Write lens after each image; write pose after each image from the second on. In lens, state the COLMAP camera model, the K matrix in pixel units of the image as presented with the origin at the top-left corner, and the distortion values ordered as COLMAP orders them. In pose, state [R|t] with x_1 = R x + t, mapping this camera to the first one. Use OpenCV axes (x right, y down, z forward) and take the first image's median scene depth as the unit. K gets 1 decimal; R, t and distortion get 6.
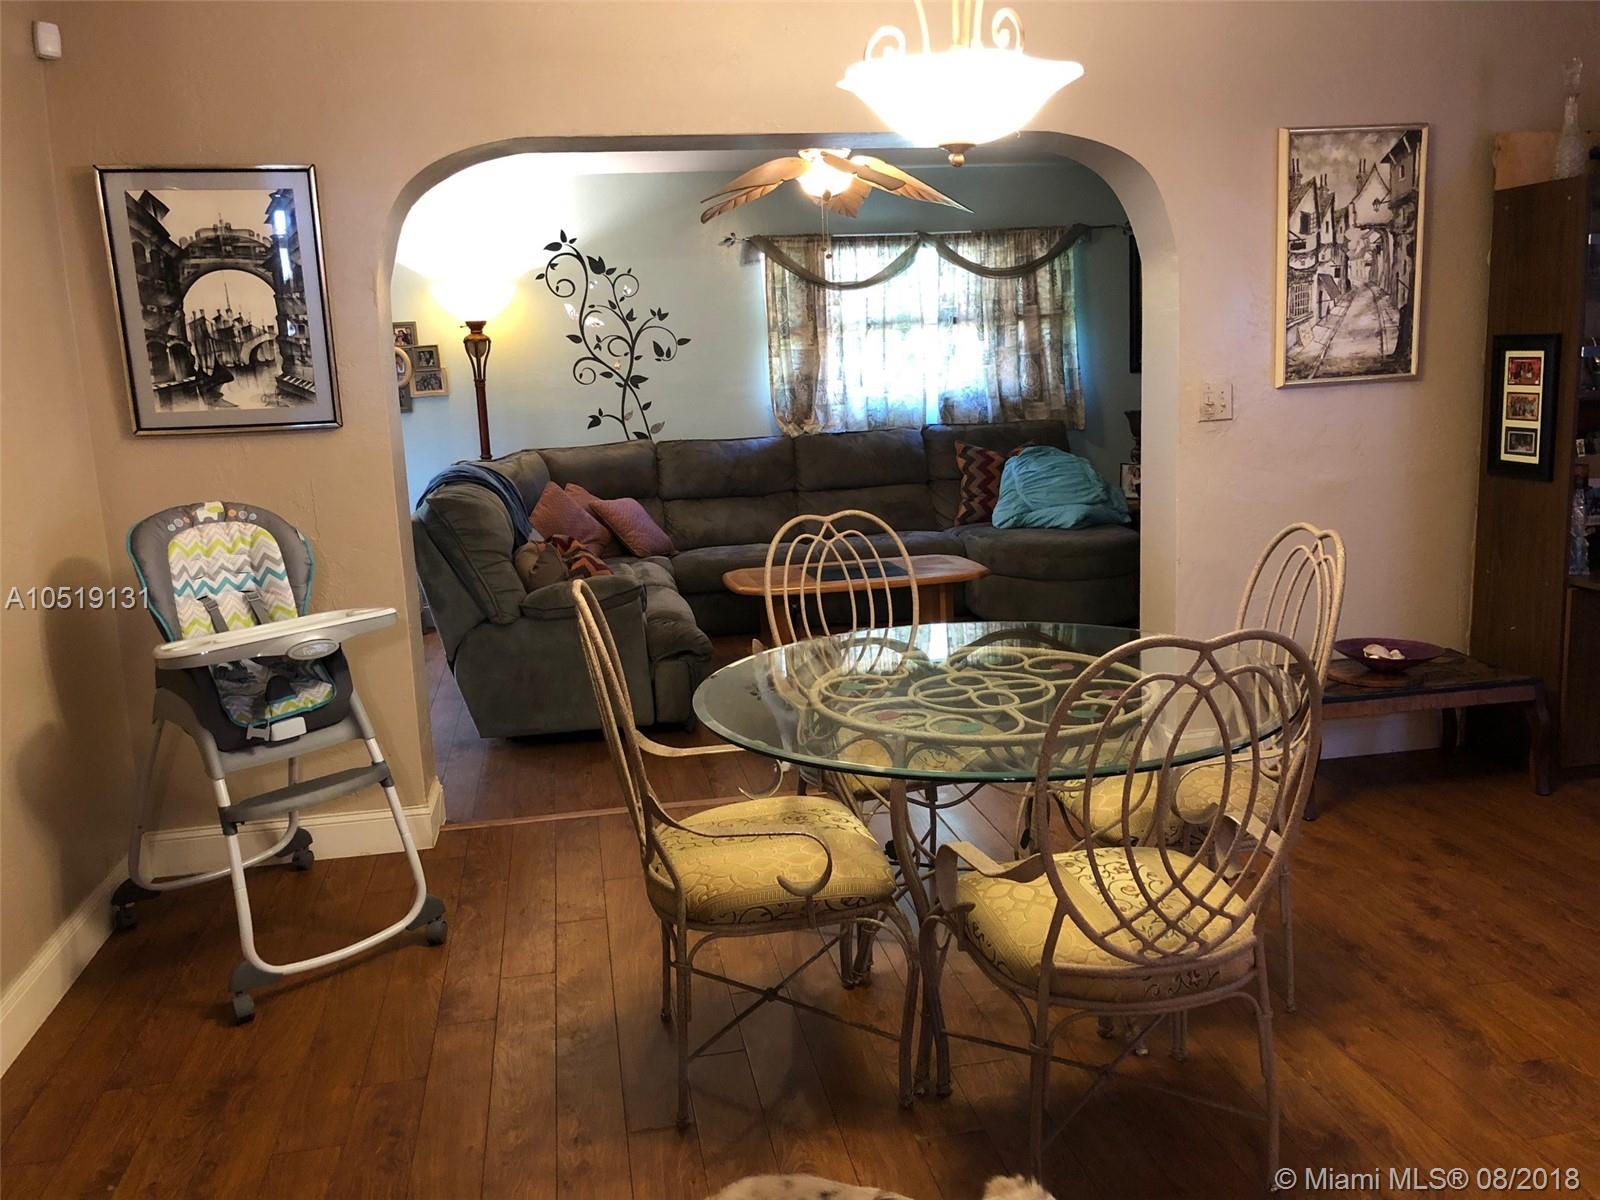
lens RADIAL K [[1304.8, 0, 800.7], [0, 1304.8, 600.6], [0, 0, 1]] dist [0.004184, -0.000910]
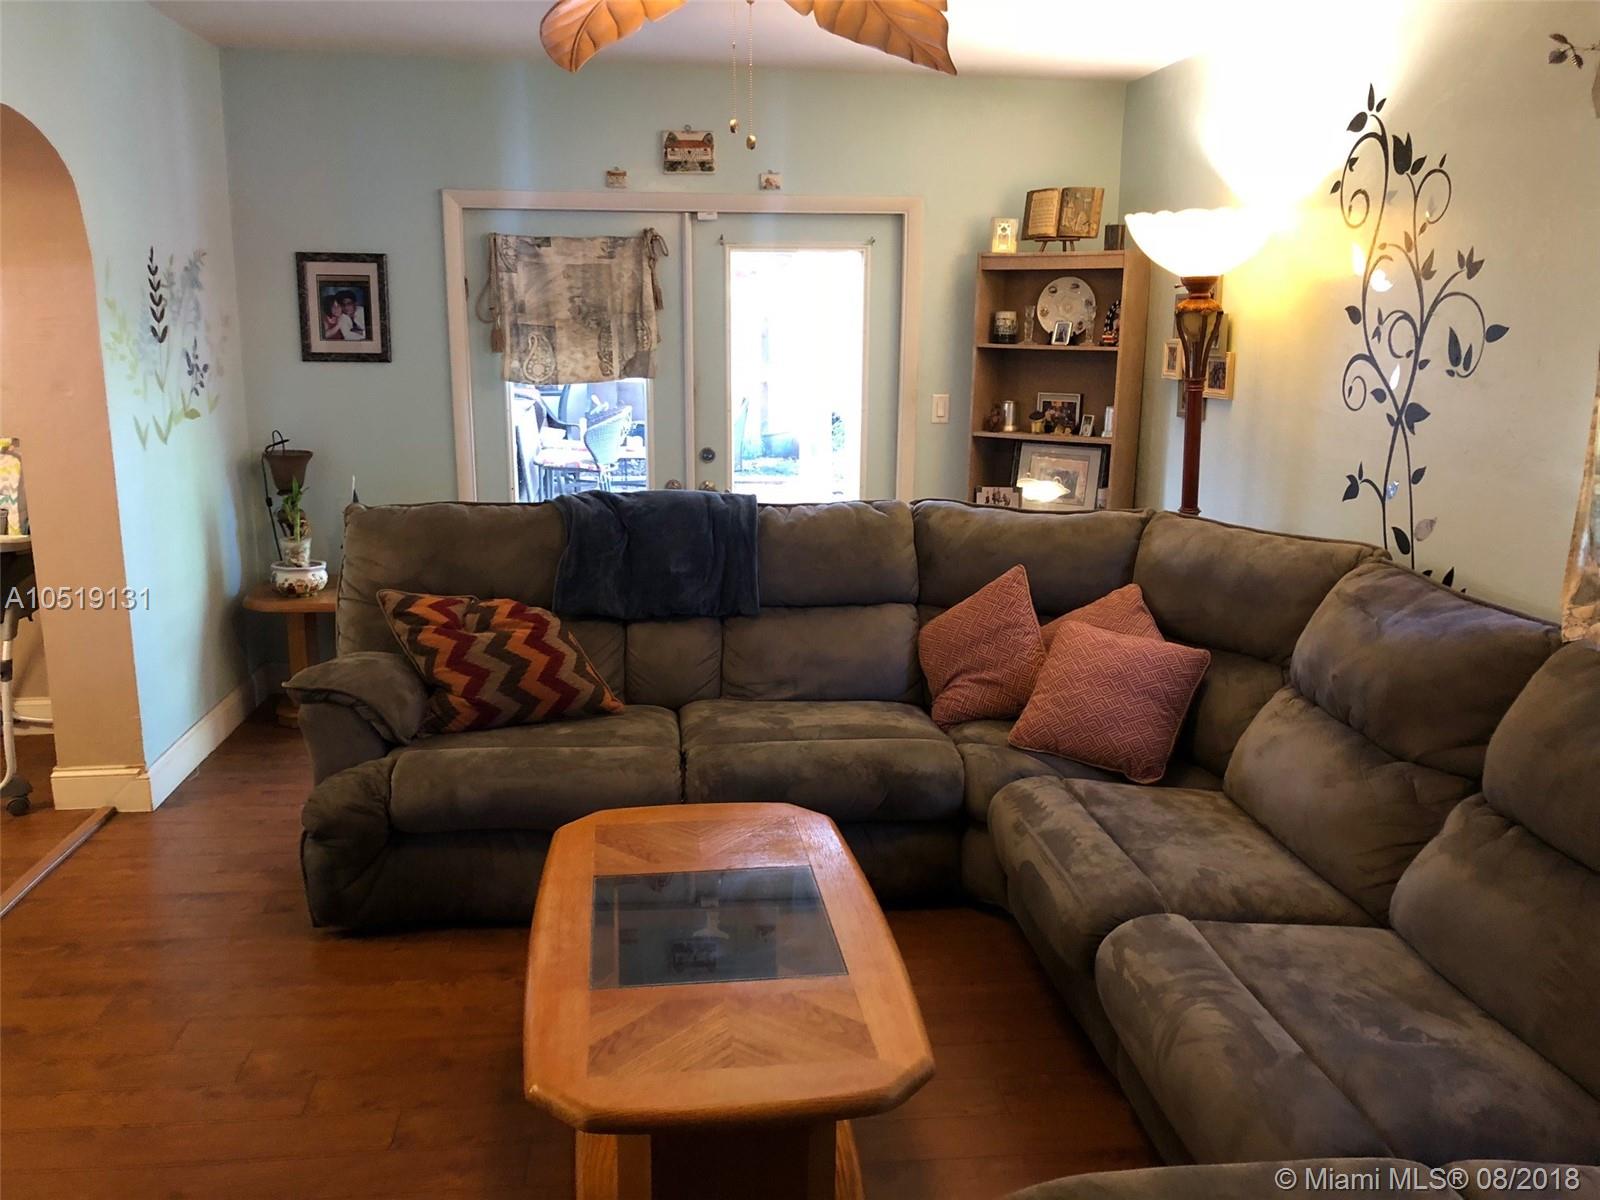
lens RADIAL K [[1304.8, 0, 798.5], [0, 1304.8, 601.3], [0, 0, 1]] dist [0.004184, -0.000910]
pose [[-0.057999, 0.256575, -0.964783, 0.330802], [-0.185441, 0.946821, 0.262947, -0.188038], [0.980942, 0.194161, -0.007335, 0.818085]]
